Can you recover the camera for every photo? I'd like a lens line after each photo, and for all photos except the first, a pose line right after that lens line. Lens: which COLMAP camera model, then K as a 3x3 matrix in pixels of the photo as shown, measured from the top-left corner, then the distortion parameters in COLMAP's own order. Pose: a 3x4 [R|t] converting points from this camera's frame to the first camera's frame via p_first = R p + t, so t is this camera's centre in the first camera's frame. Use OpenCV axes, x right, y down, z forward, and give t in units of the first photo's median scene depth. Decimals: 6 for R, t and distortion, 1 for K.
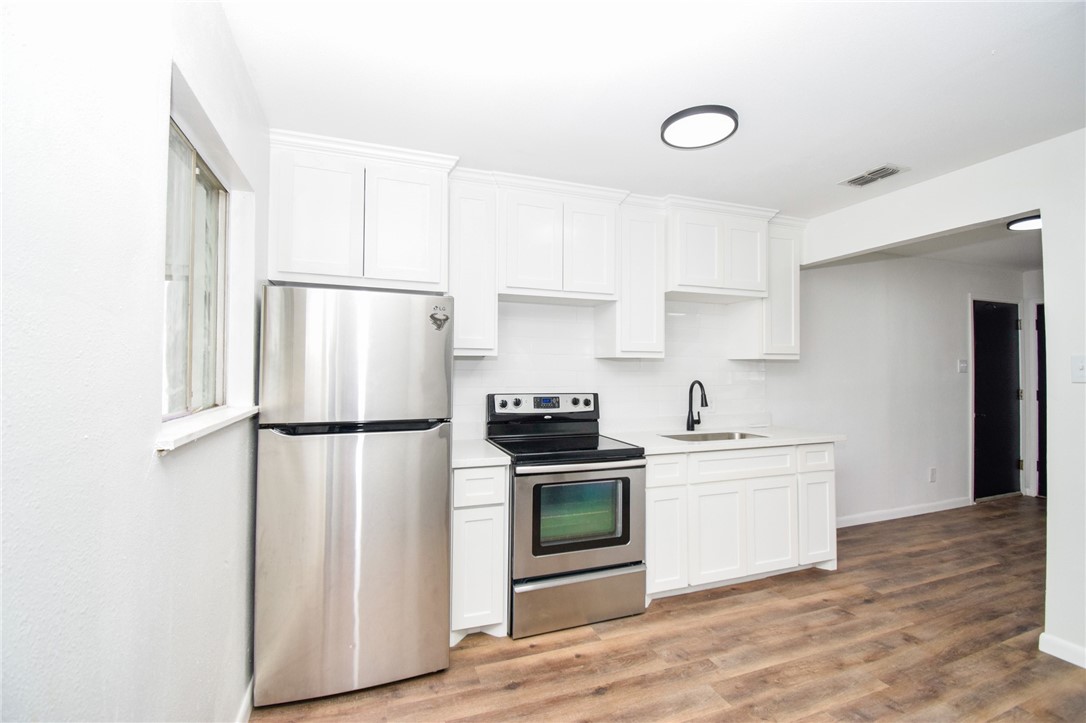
lens RADIAL K [[479.7, 0, 549.0], [0, 479.7, 357.8], [0, 0, 1]] dist [0.019836, -0.025895]
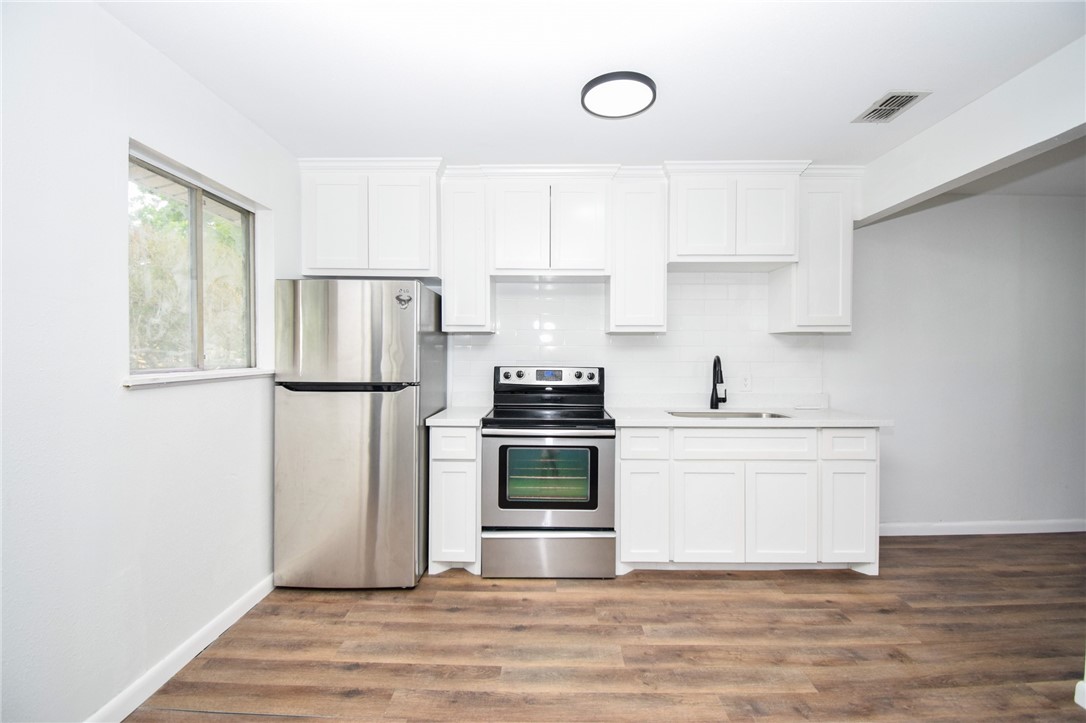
lens RADIAL K [[479.7, 0, 549.0], [0, 479.7, 357.8], [0, 0, 1]] dist [0.019836, -0.025895]
pose [[0.934094, 0.002934, -0.357016, 0.391614], [0.008952, 0.999459, 0.031636, 0.021649], [0.356916, -0.032746, 0.933562, 0.002919]]
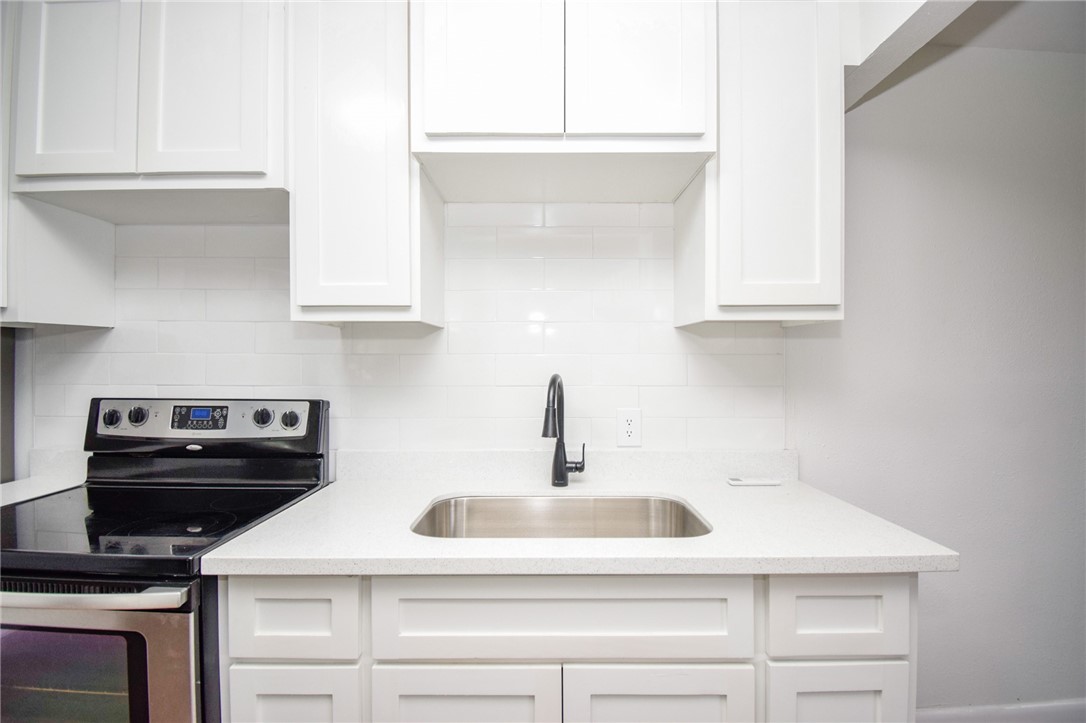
lens RADIAL K [[479.7, 0, 549.0], [0, 479.7, 357.8], [0, 0, 1]] dist [0.019836, -0.025895]
pose [[0.935069, -0.003900, -0.354444, 0.531800], [0.011434, 0.999751, 0.019163, 0.027108], [0.354281, -0.021971, 0.934881, 0.689137]]
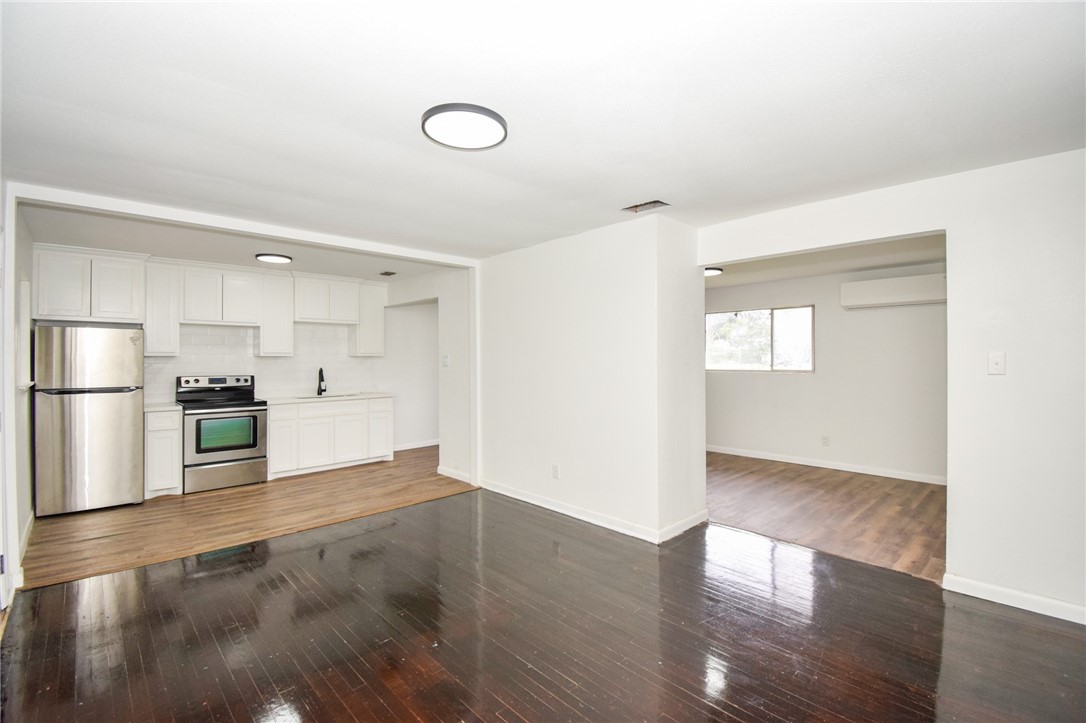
lens RADIAL K [[473.8, 0, 547.6], [0, 473.8, 357.8], [0, 0, 1]] dist [0.016233, -0.025589]
pose [[0.917943, -0.005262, 0.396677, 0.446920], [-0.001600, 0.999855, 0.016967, -0.027251], [-0.396709, -0.016209, 0.917801, -1.190010]]
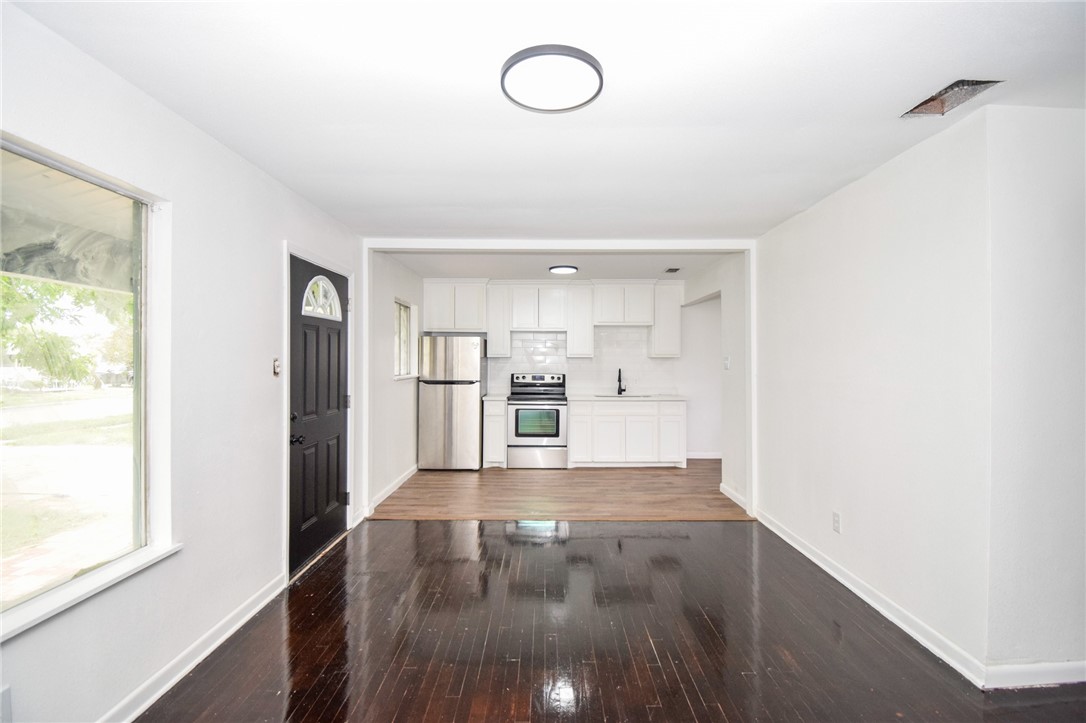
lens RADIAL K [[473.8, 0, 547.6], [0, 473.8, 357.8], [0, 0, 1]] dist [0.016233, -0.025589]
pose [[0.937615, -0.002516, -0.347667, 0.815440], [0.007698, 0.999879, 0.013523, -0.027723], [0.347591, -0.015356, 0.937520, -1.042732]]
